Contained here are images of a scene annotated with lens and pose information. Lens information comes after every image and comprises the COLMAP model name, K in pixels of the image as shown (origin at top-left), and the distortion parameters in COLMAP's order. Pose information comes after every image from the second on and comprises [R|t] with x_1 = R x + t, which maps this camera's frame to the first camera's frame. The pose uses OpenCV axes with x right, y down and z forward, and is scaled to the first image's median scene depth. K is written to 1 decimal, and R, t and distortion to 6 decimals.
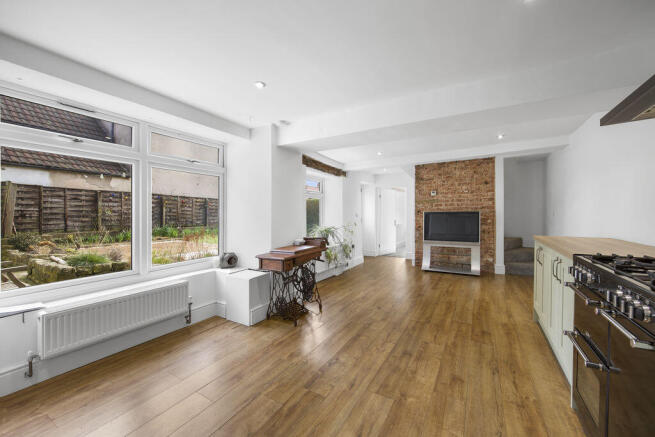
lens RADIAL K [[255.8, 0, 329.6], [0, 255.8, 218.1], [0, 0, 1]] dist [0.002341, 0.000561]
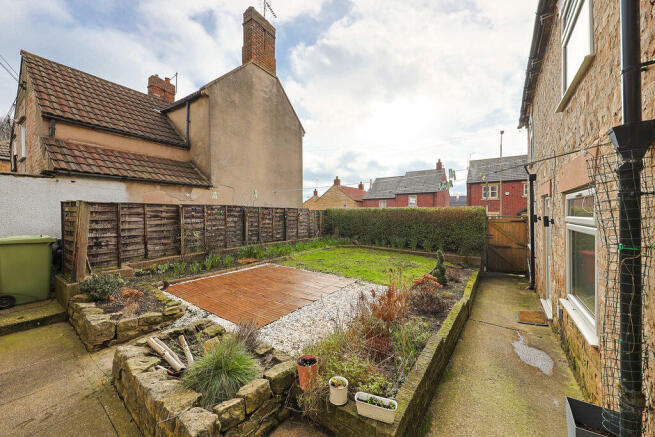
lens RADIAL K [[239.0, 0, 327.4], [0, 239.0, 219.8], [0, 0, 1]] dist [0.015132, -0.000483]
pose [[0.994672, -0.014727, -0.102031, -0.393397], [0.015400, 0.999864, 0.005817, -0.062213], [0.101931, -0.007357, 0.994764, 0.317343]]
